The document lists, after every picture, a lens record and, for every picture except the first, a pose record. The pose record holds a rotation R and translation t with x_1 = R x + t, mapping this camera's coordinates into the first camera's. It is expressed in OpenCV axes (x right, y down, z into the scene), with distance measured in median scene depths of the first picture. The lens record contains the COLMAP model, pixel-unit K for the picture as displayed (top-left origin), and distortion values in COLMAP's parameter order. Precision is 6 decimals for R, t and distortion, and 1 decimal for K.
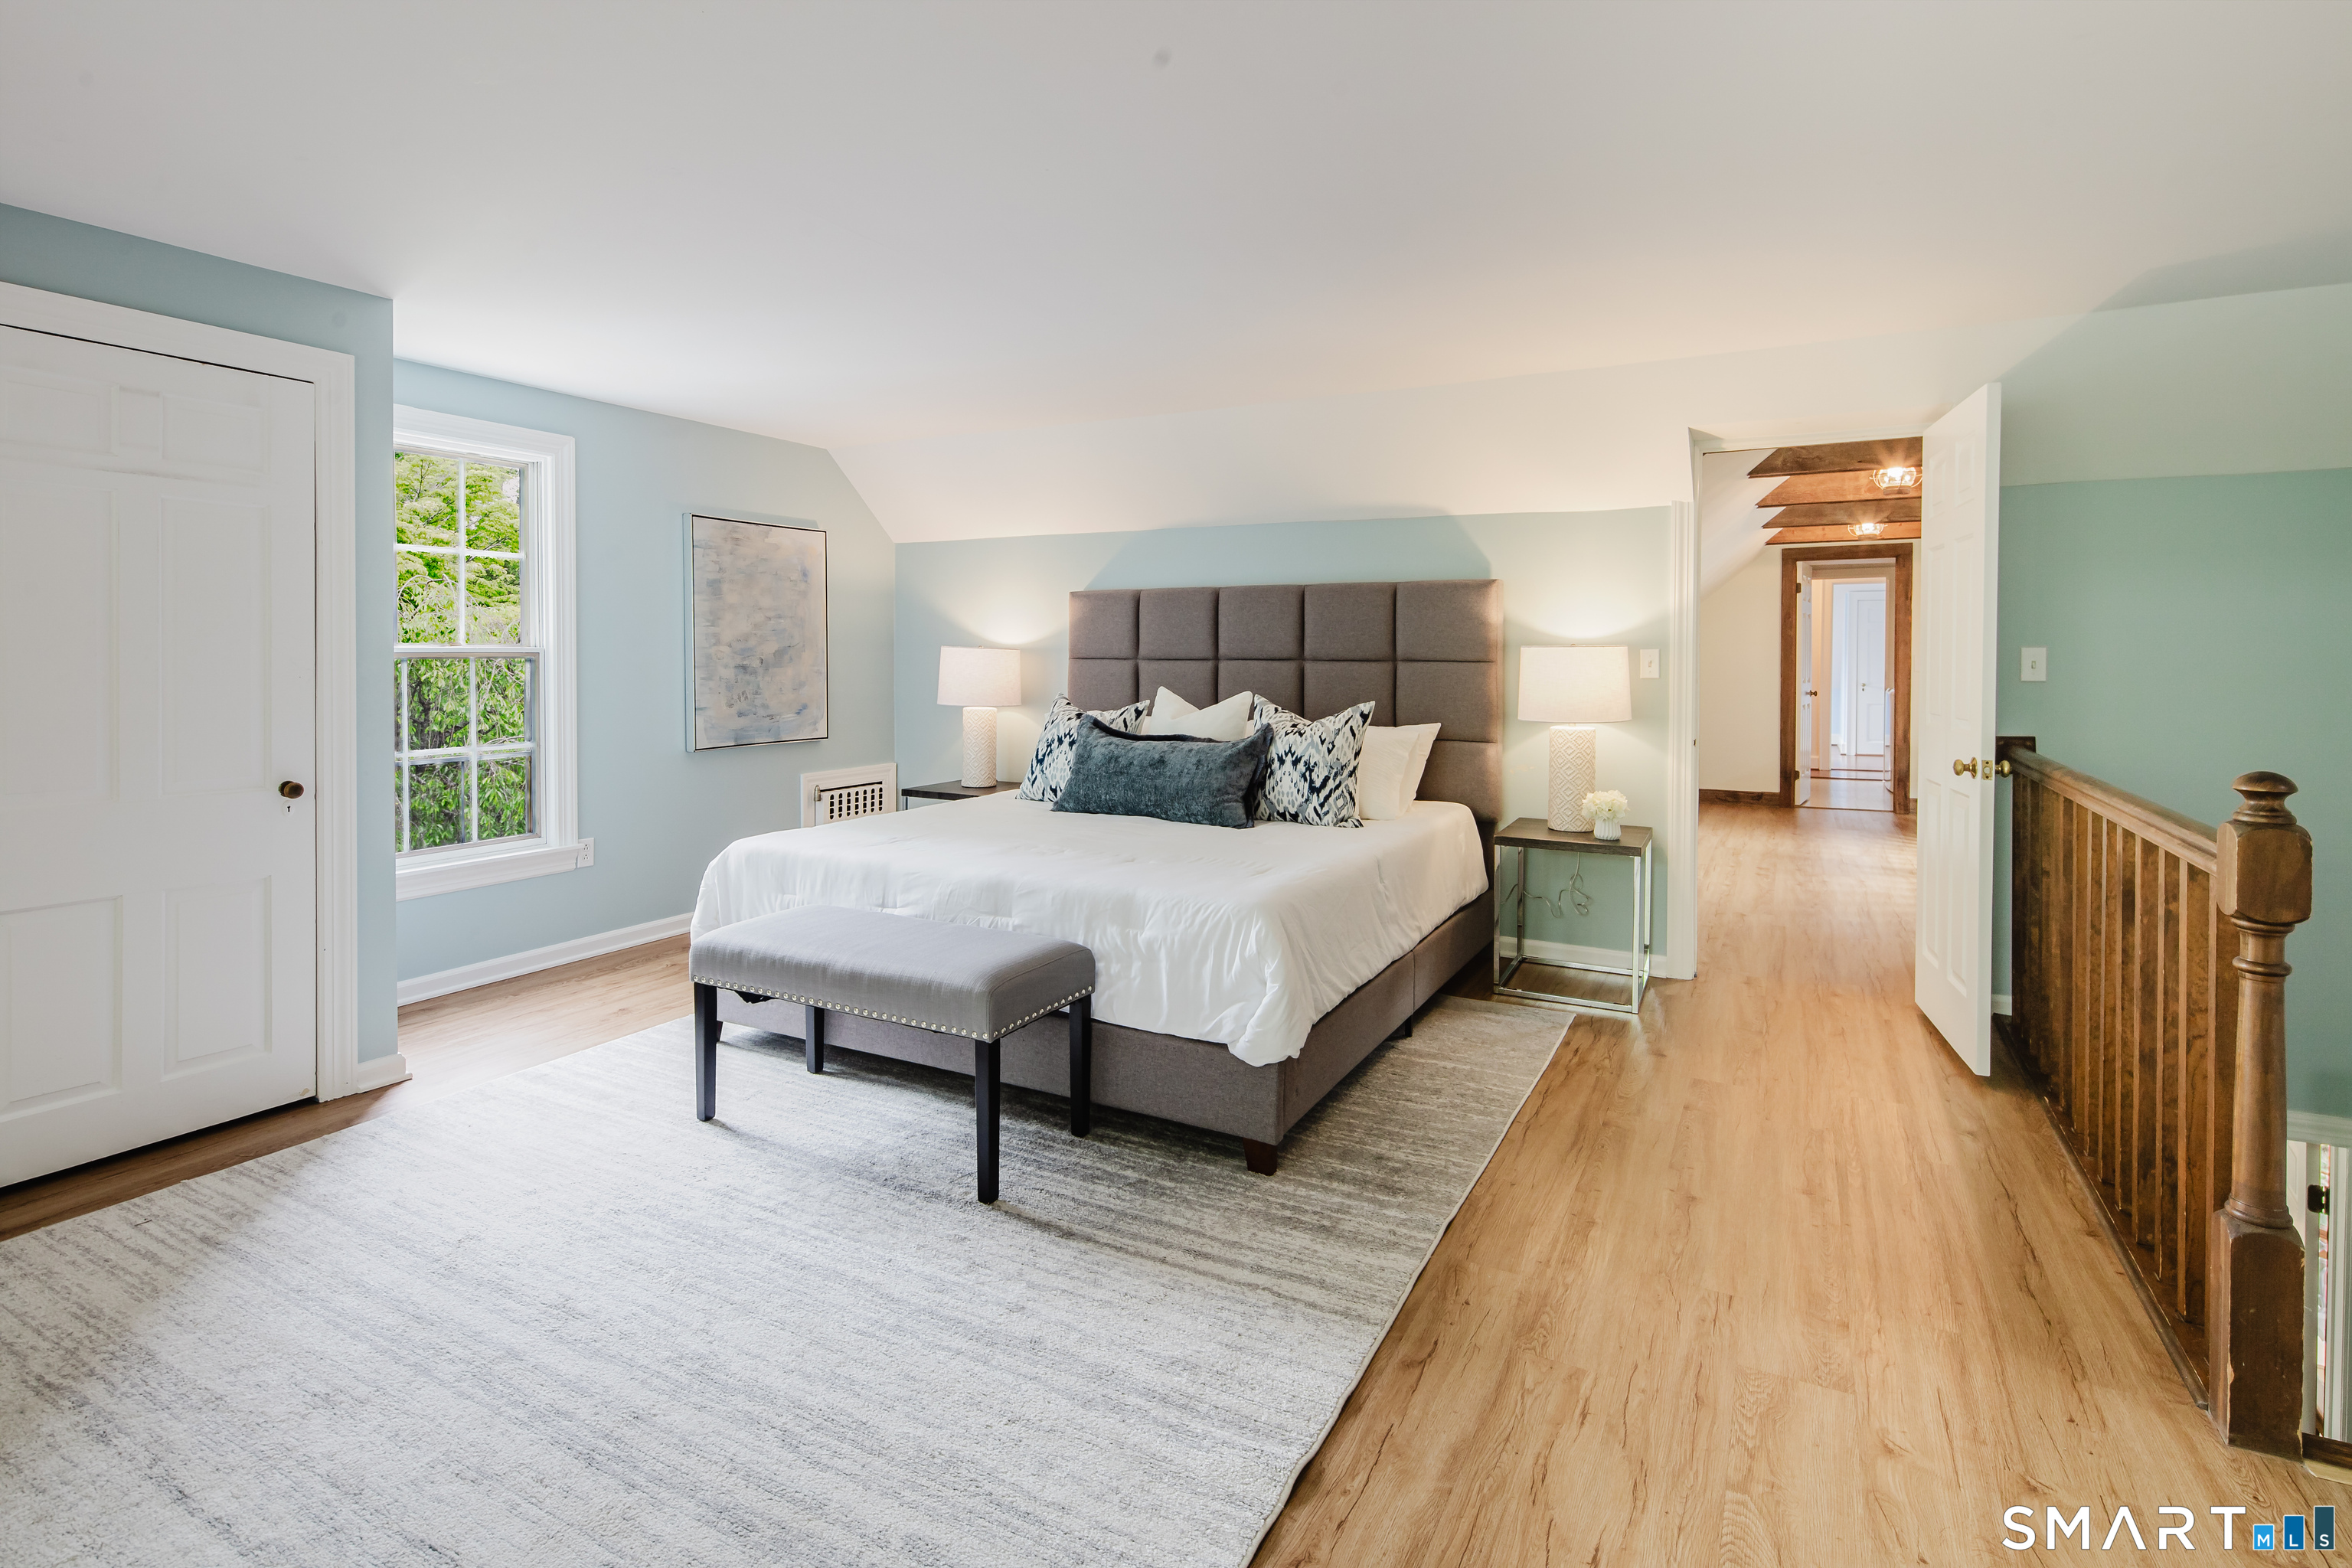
lens RADIAL K [[1137.6, 0, 1179.1], [0, 1137.6, 670.2], [0, 0, 1]] dist [-0.002844, -0.000434]
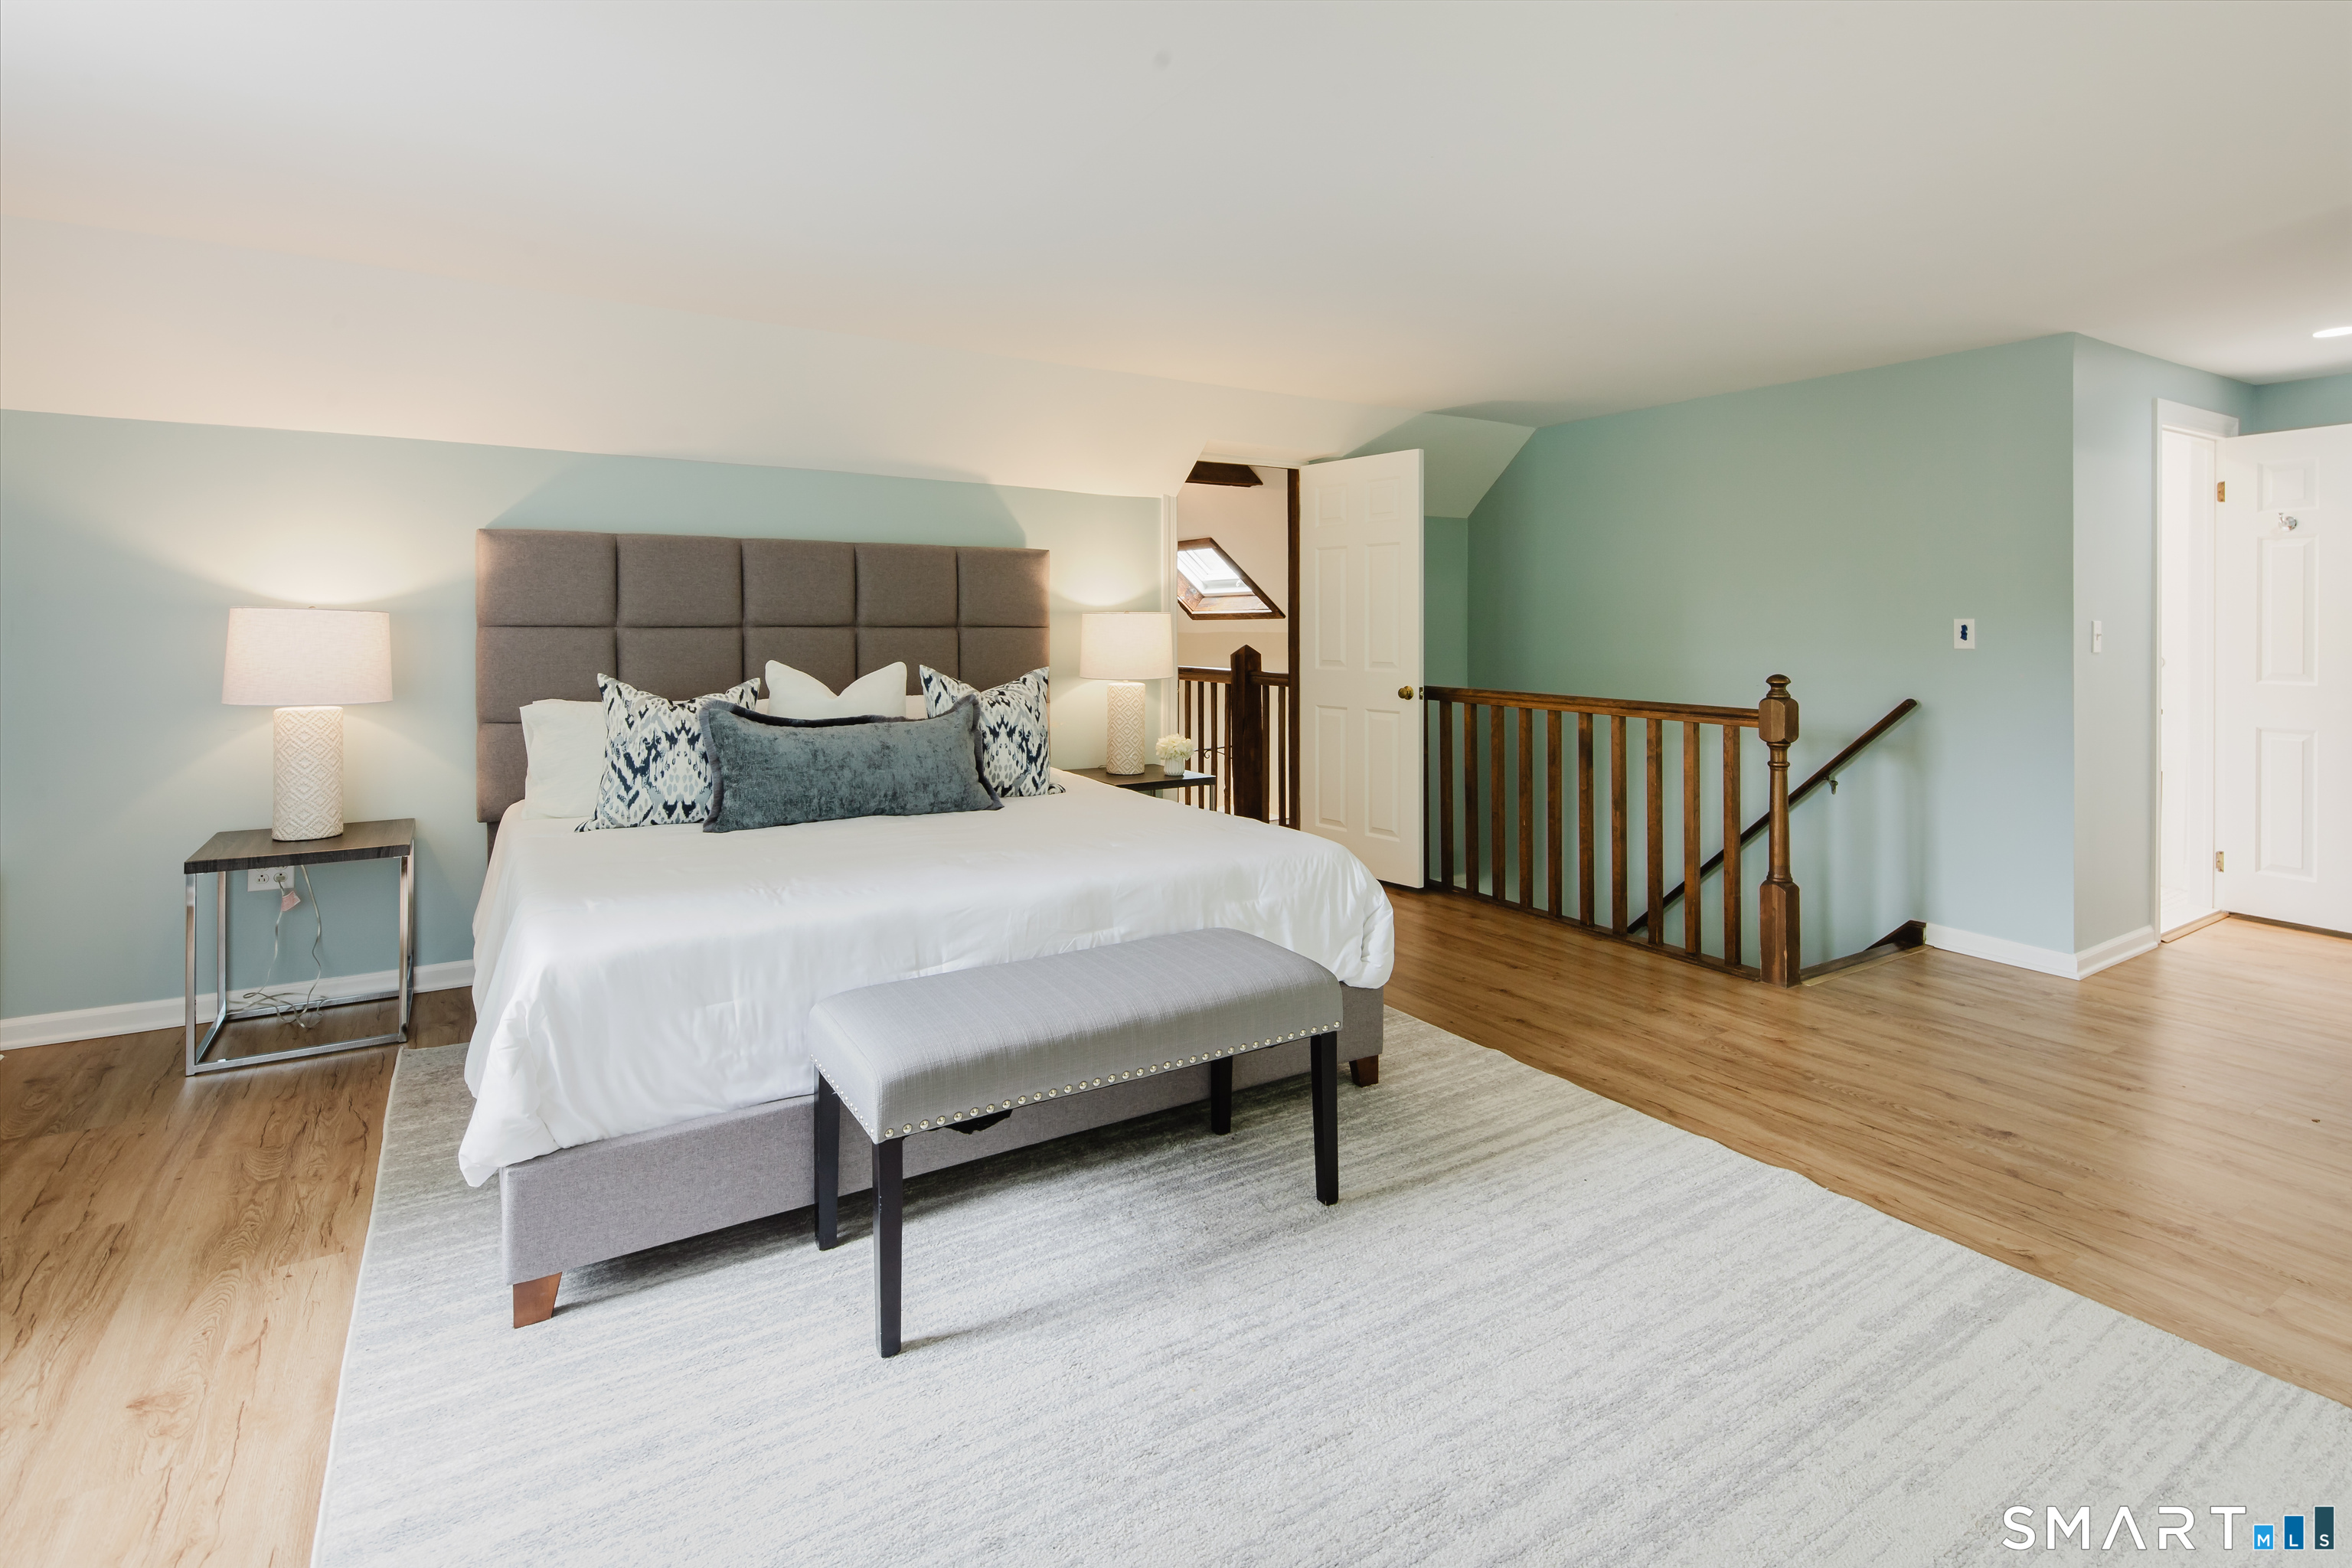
lens RADIAL K [[1144.3, 0, 1193.3], [0, 1144.3, 613.9], [0, 0, 1]] dist [0.002427, -0.000725]
pose [[0.491004, 0.003295, 0.871151, -0.660687], [0.011665, 0.999878, -0.010357, -0.007801], [-0.871079, 0.015247, 0.490906, 0.391481]]
